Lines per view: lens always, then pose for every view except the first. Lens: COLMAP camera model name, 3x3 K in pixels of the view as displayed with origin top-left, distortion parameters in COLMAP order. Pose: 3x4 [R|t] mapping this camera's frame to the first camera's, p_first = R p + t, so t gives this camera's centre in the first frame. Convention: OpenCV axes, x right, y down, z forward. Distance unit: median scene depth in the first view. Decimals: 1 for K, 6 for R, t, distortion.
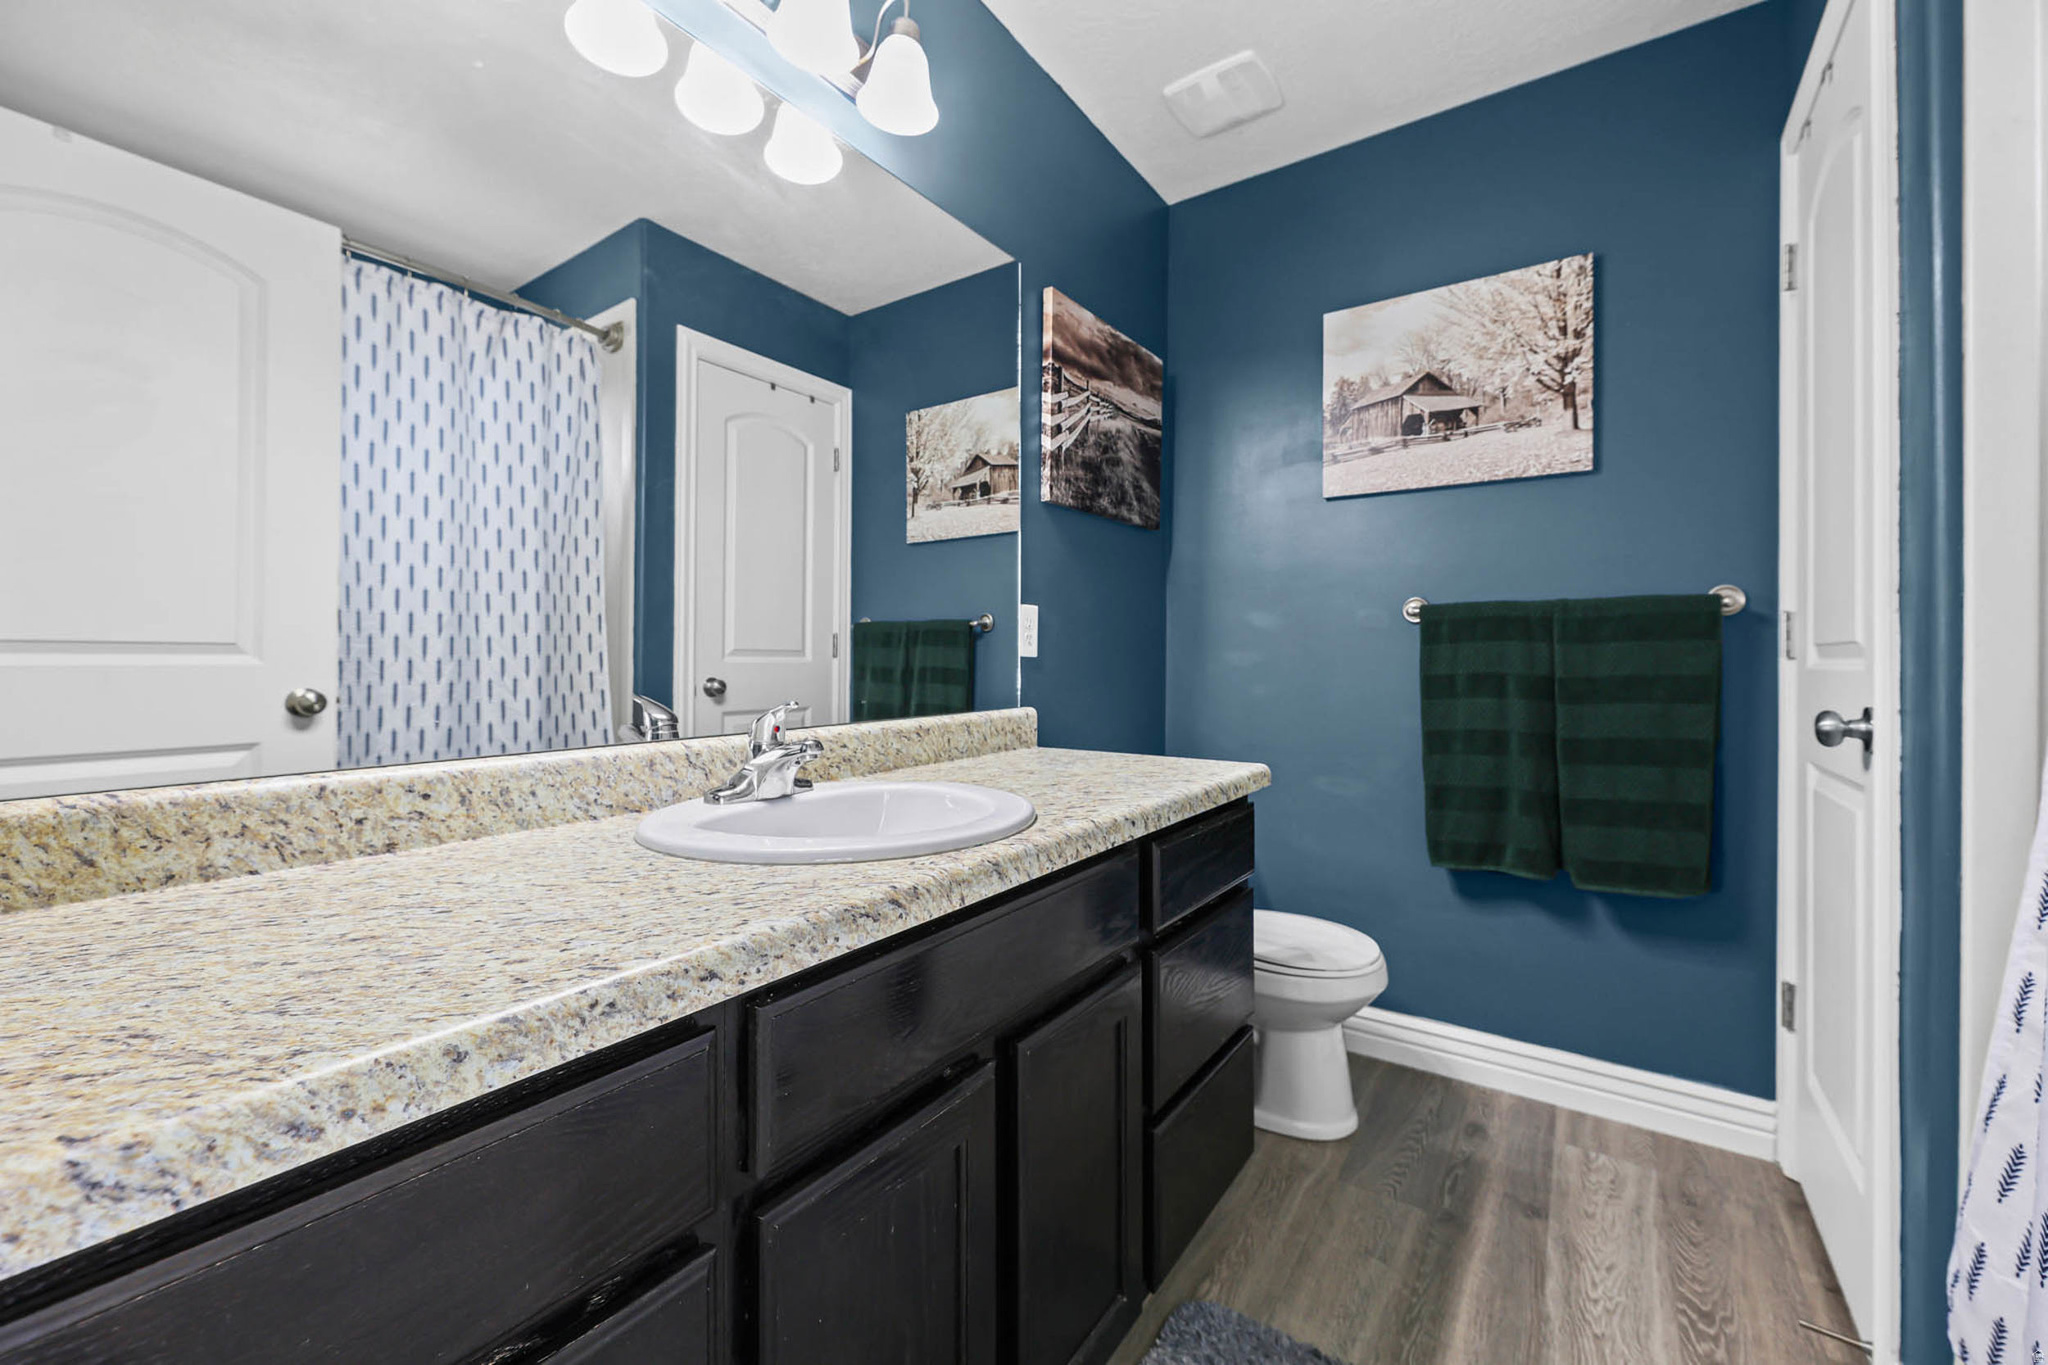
lens RADIAL K [[817.5, 0, 1015.2], [0, 817.5, 677.6], [0, 0, 1]] dist [-0.000341, -0.000101]
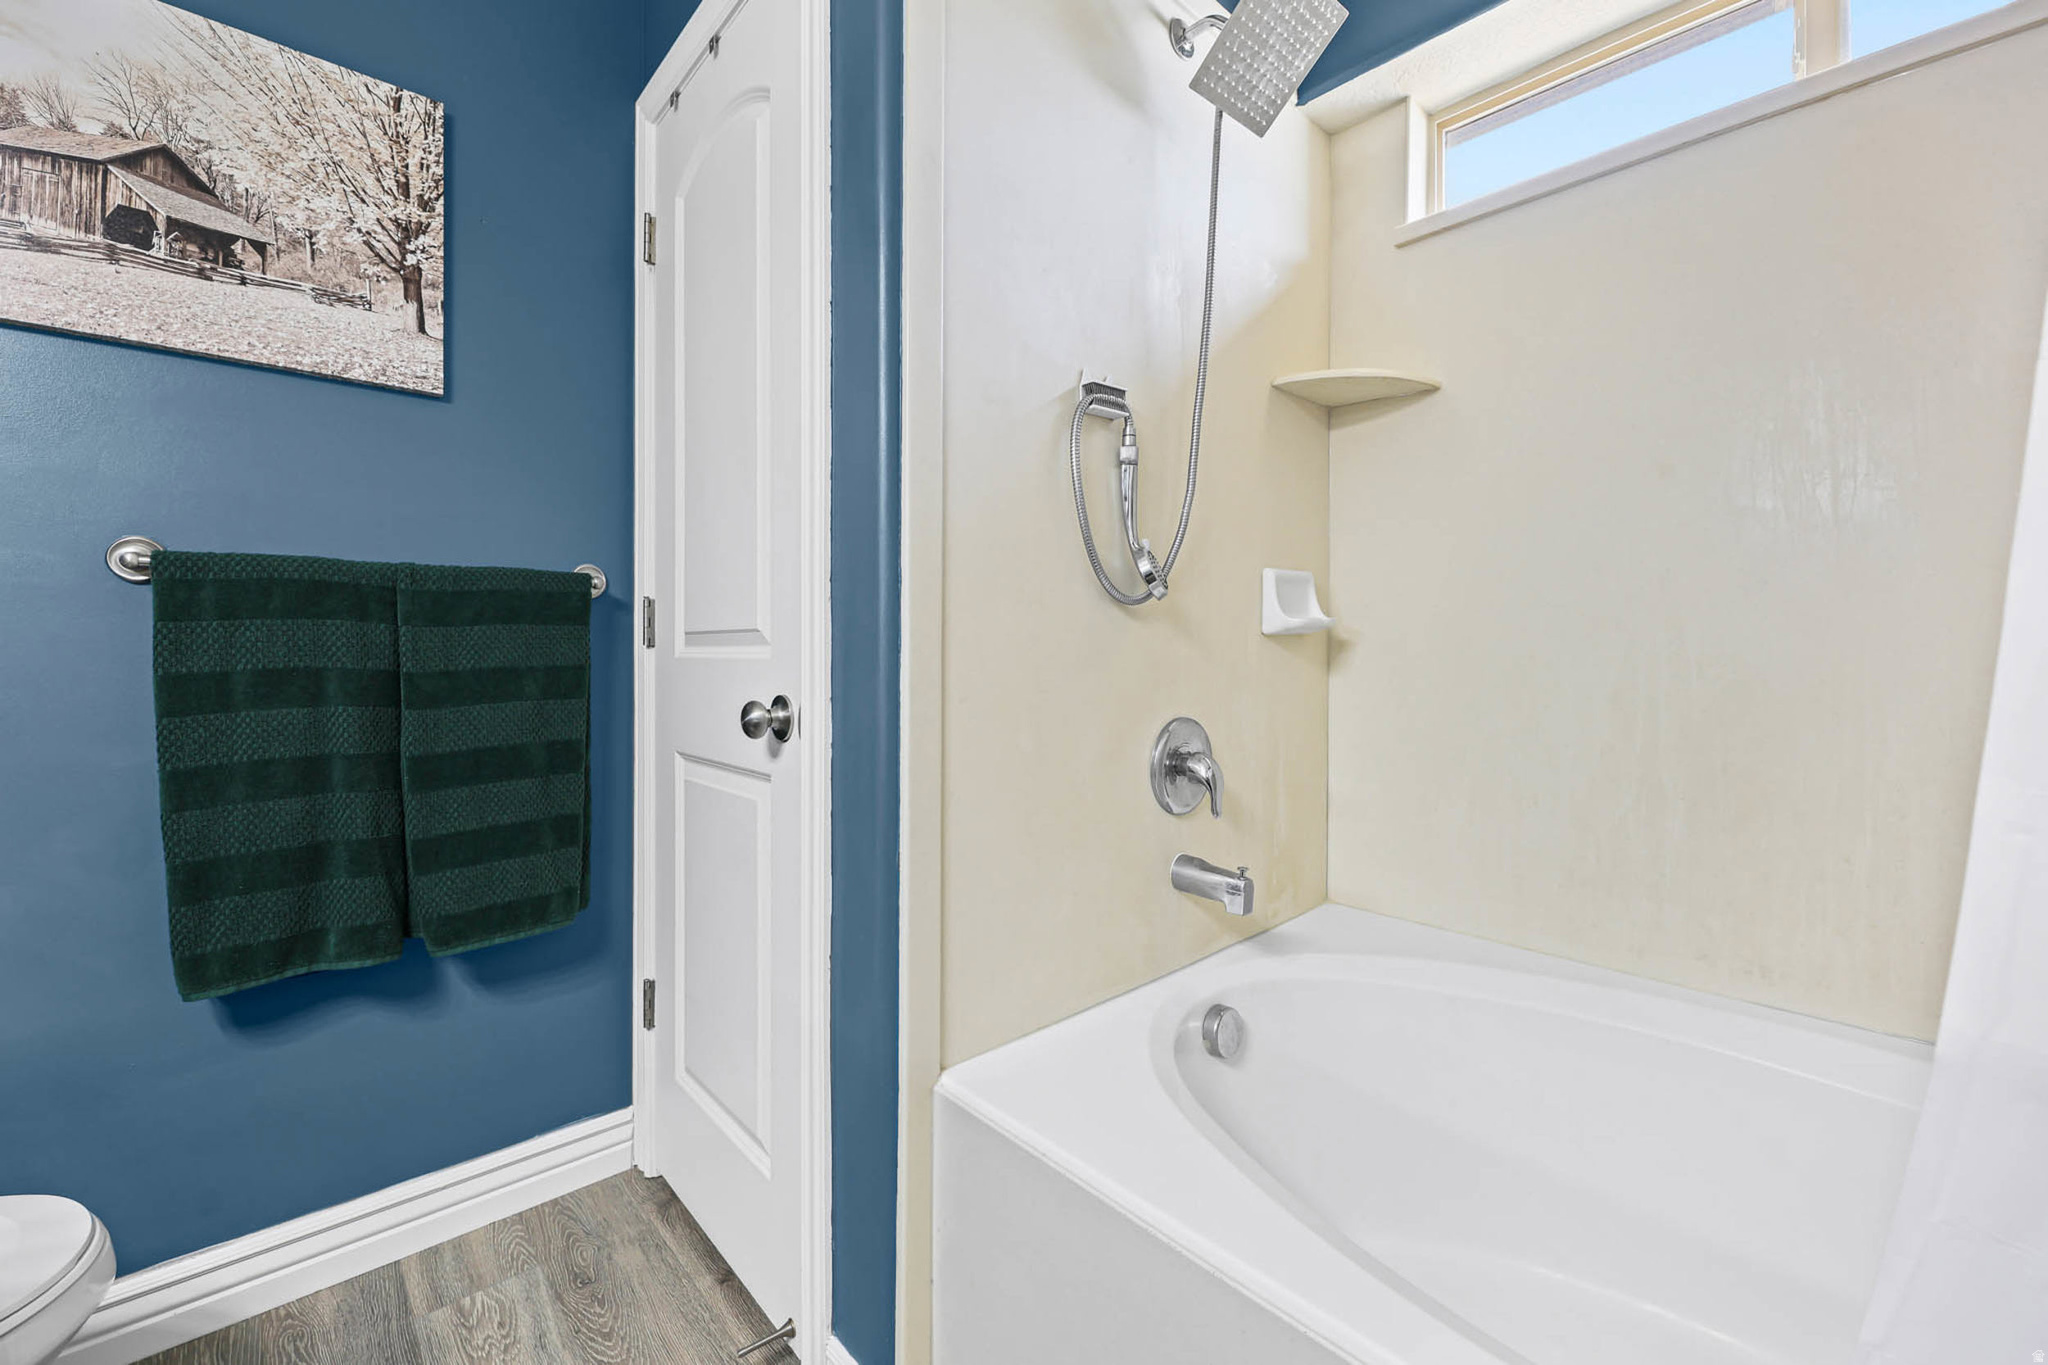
lens RADIAL K [[834.8, 0, 1030.1], [0, 834.8, 653.6], [0, 0, 1]] dist [0.000184, -0.004344]
pose [[0.218075, -0.006945, 0.975907, 0.072927], [0.020861, 0.999779, 0.002453, -0.006858], [-0.975709, 0.019823, 0.218171, 0.304983]]
